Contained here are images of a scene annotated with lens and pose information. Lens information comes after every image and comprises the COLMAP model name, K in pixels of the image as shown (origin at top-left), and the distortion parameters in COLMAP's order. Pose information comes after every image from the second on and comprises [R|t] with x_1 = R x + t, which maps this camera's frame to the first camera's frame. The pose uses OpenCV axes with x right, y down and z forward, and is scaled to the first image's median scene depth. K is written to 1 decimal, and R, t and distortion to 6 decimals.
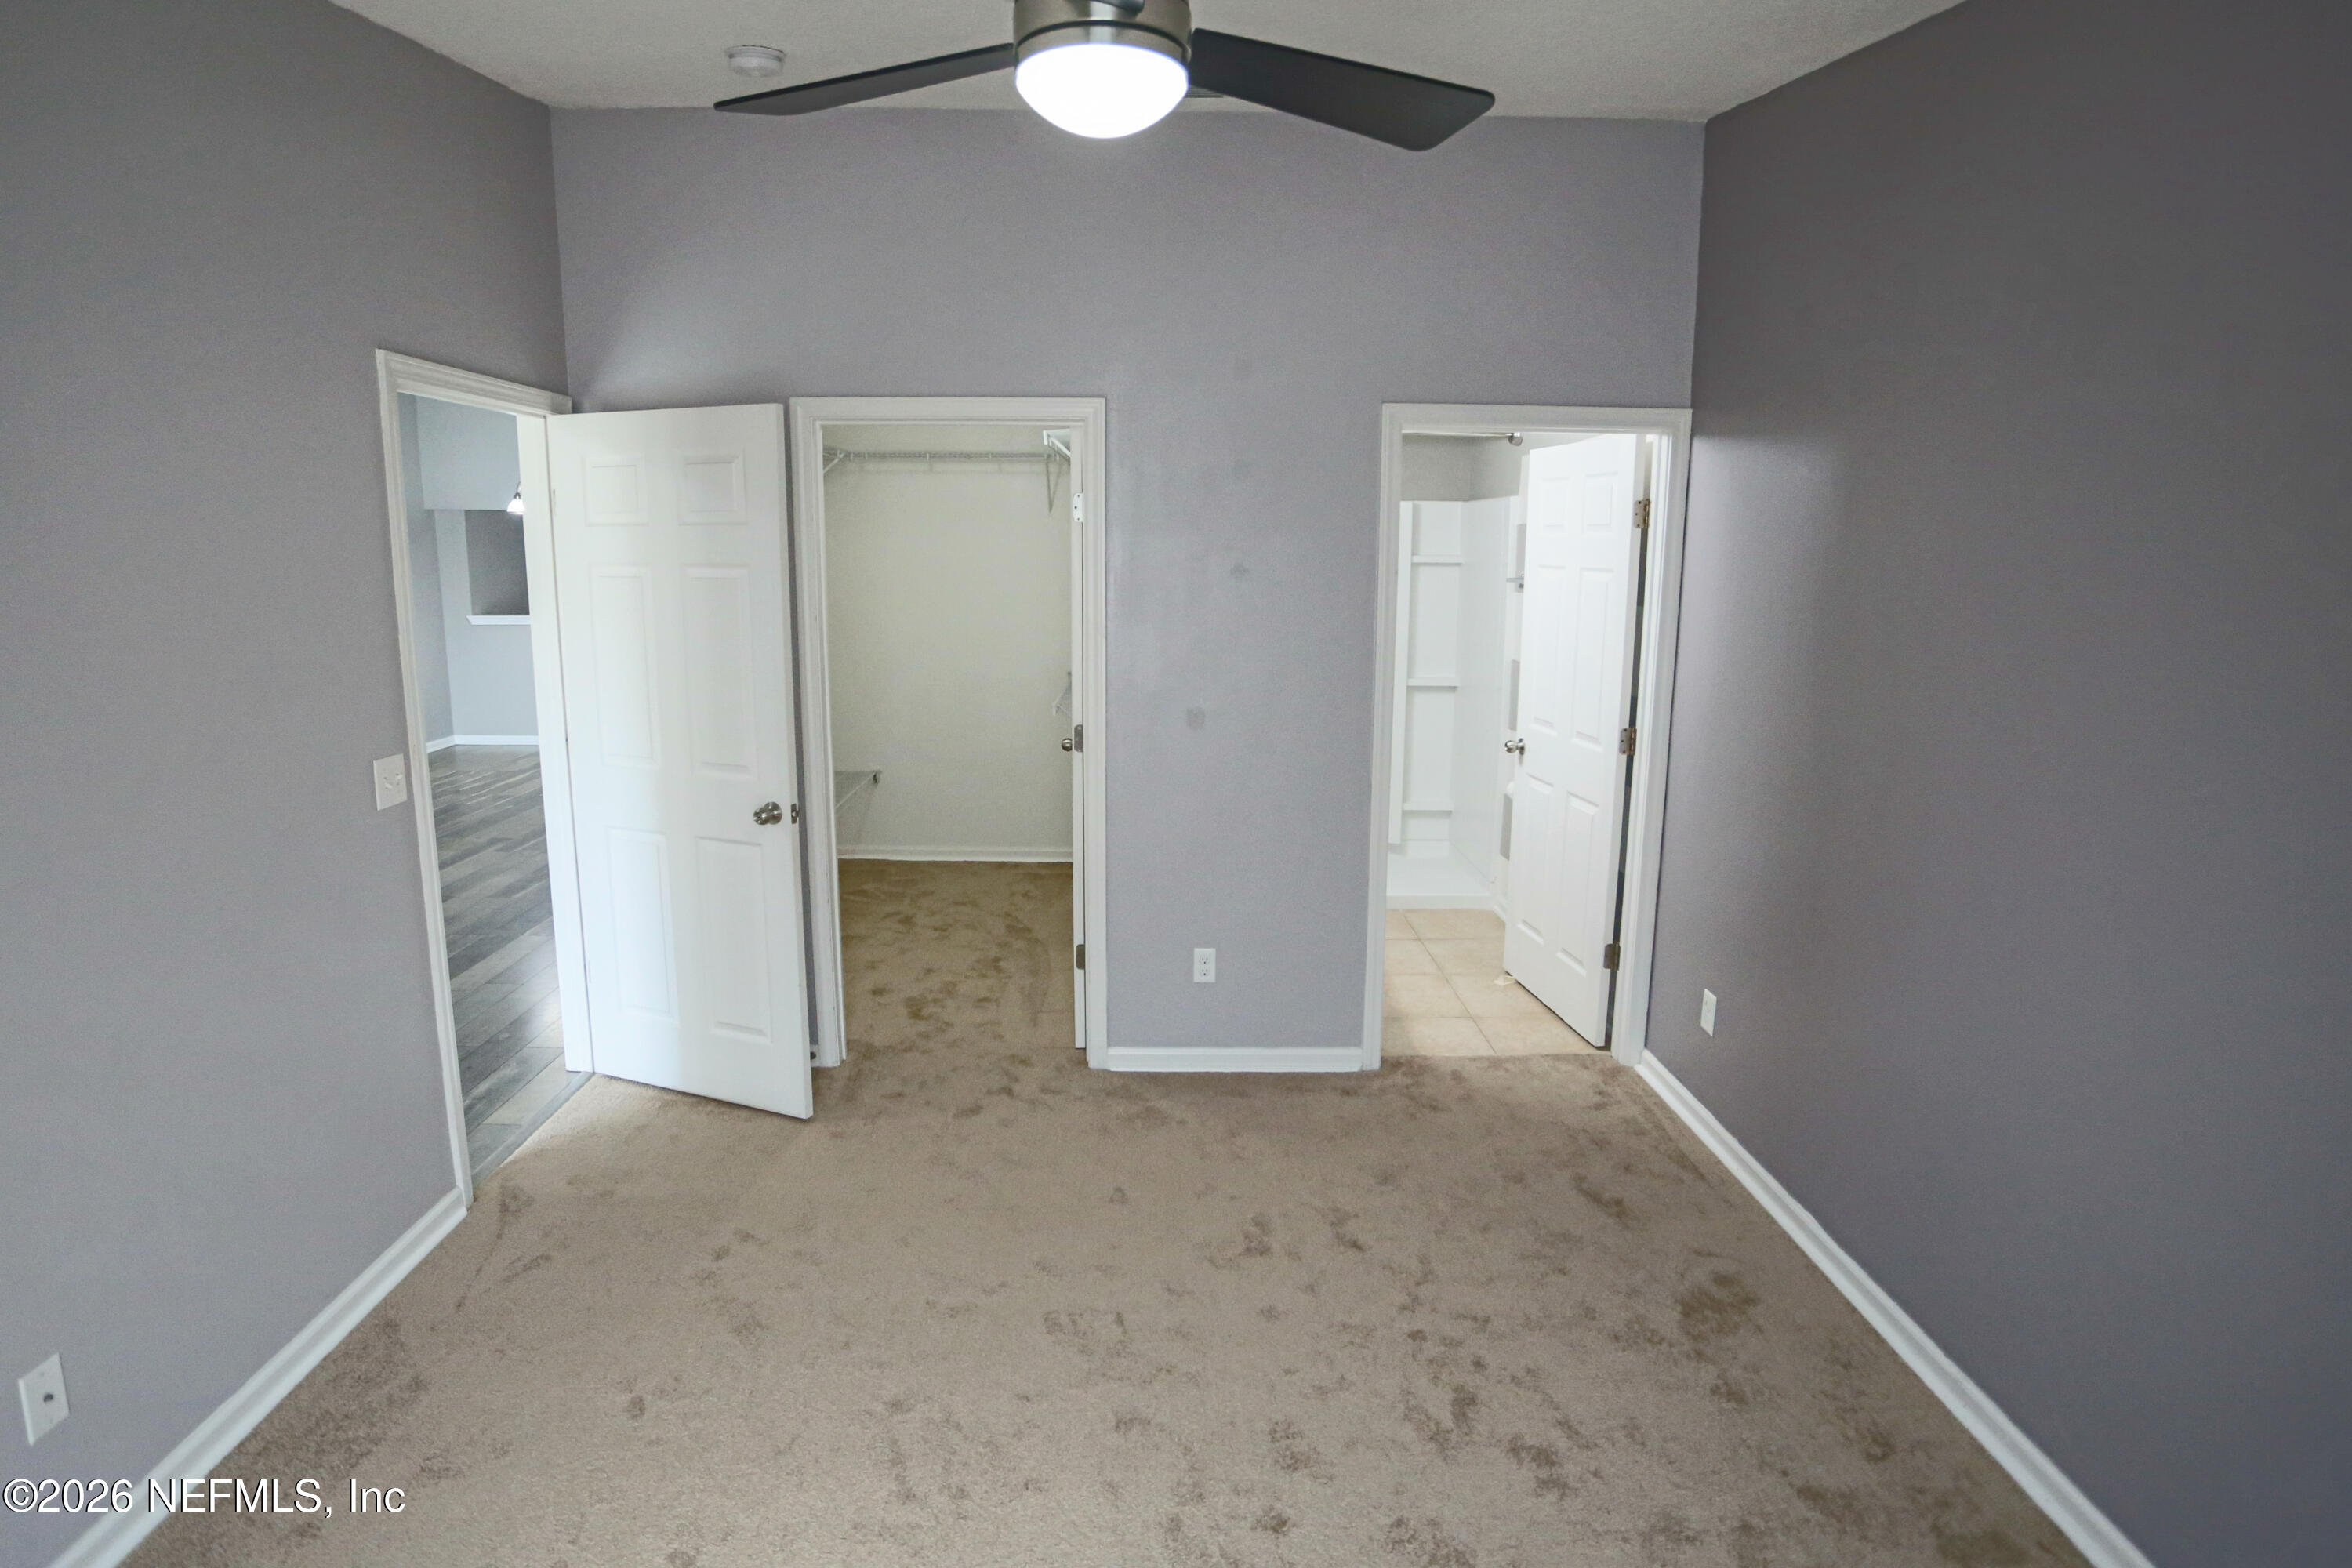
lens RADIAL K [[1262.4, 0, 1175.6], [0, 1262.4, 769.7], [0, 0, 1]] dist [-0.075651, 0.034402]
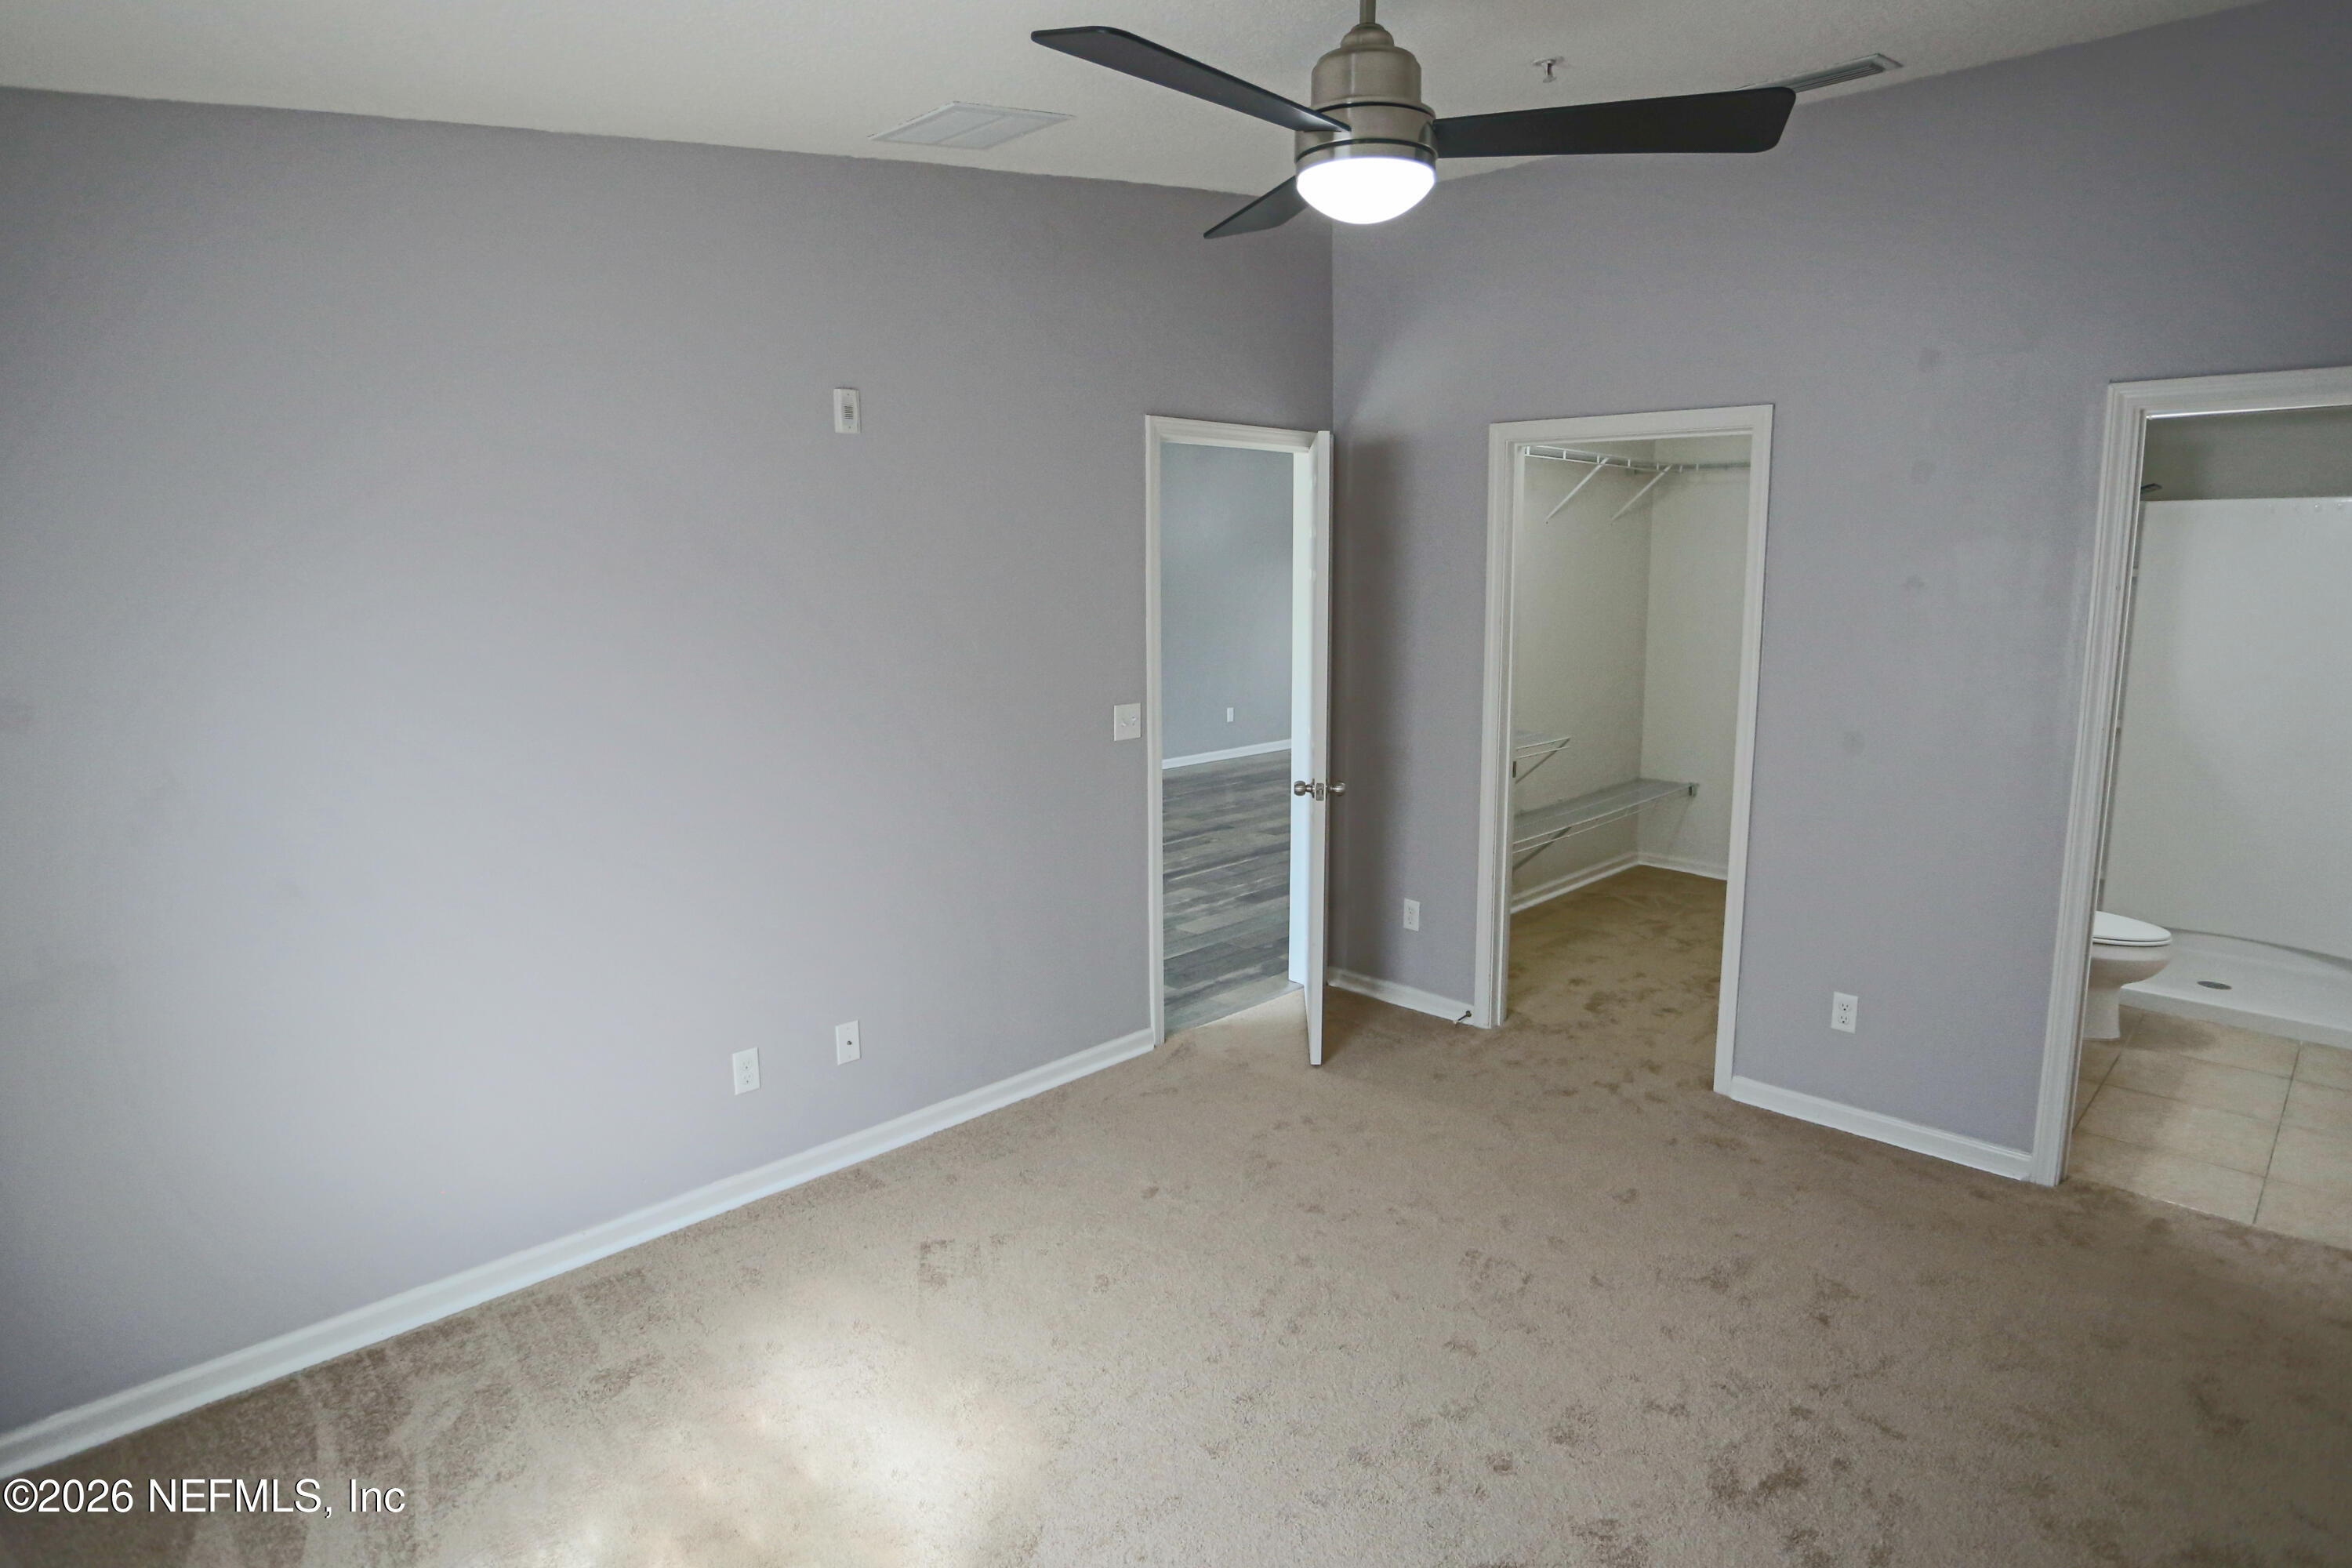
lens RADIAL K [[1259.5, 0, 1136.4], [0, 1259.5, 764.4], [0, 0, 1]] dist [-0.093061, 0.042456]
pose [[0.698899, 0.106444, -0.707256, 0.274248], [-0.115141, 0.992710, 0.035625, 0.003468], [0.705892, 0.056536, 0.706060, -0.002820]]
